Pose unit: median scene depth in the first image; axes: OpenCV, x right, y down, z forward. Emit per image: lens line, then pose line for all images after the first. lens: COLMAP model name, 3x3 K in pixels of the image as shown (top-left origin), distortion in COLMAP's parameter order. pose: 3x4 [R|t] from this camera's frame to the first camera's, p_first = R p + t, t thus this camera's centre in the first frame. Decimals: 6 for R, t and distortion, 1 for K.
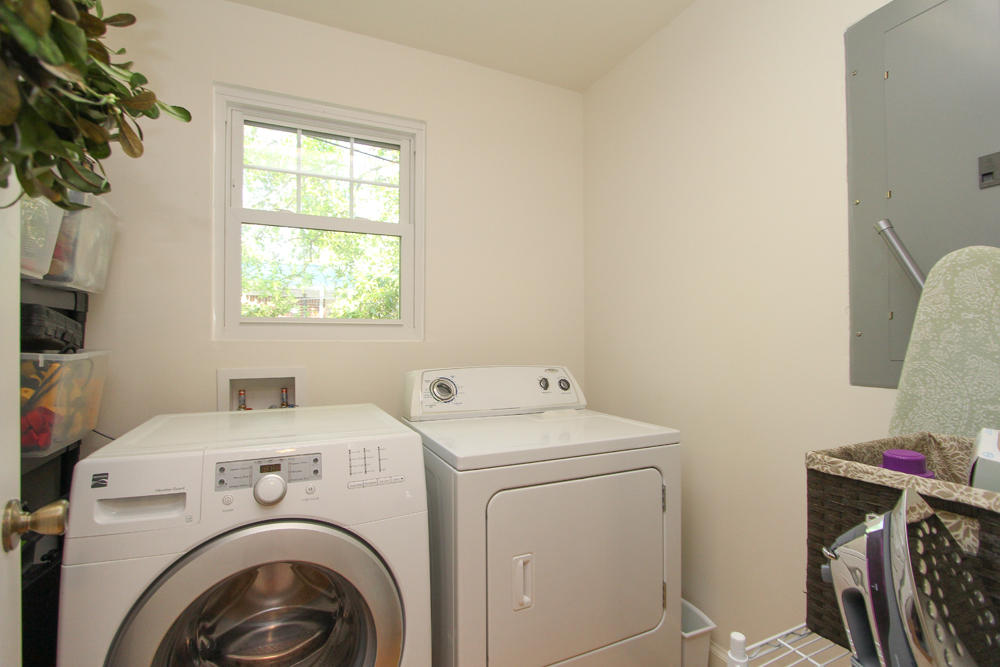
lens RADIAL K [[465.8, 0, 500.0], [0, 465.8, 333.5], [0, 0, 1]] dist [-0.040193, -0.000089]
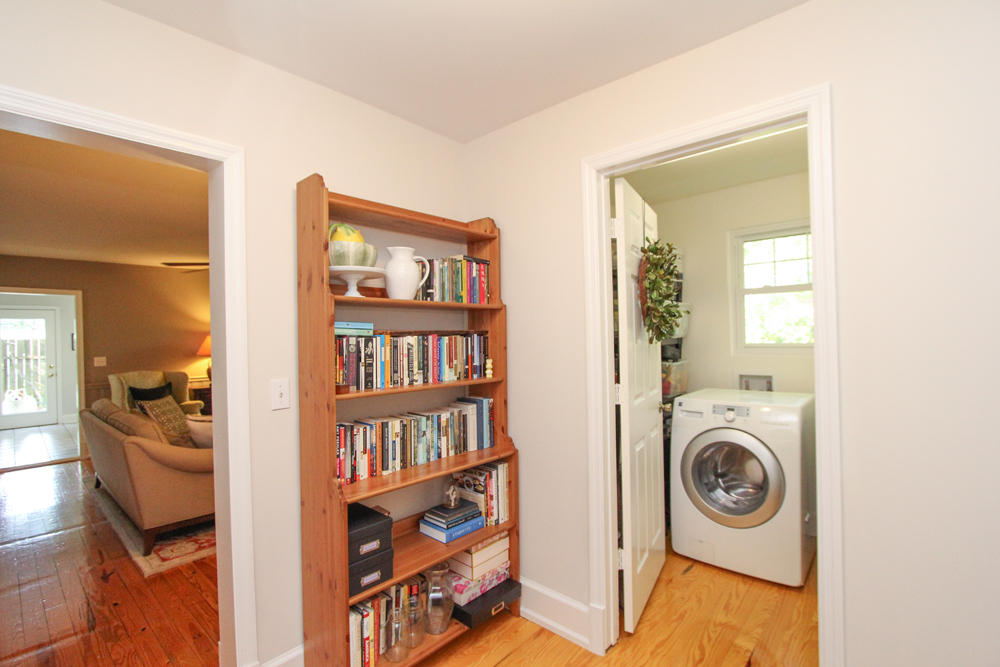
lens RADIAL K [[453.8, 0, 500.0], [0, 453.8, 333.5], [0, 0, 1]] dist [-0.079297, -0.000028]
pose [[0.394114, -0.006523, -0.919038, 1.120091], [0.030758, 0.999508, 0.006096, -0.177535], [0.918547, -0.030670, 0.394121, -1.044731]]
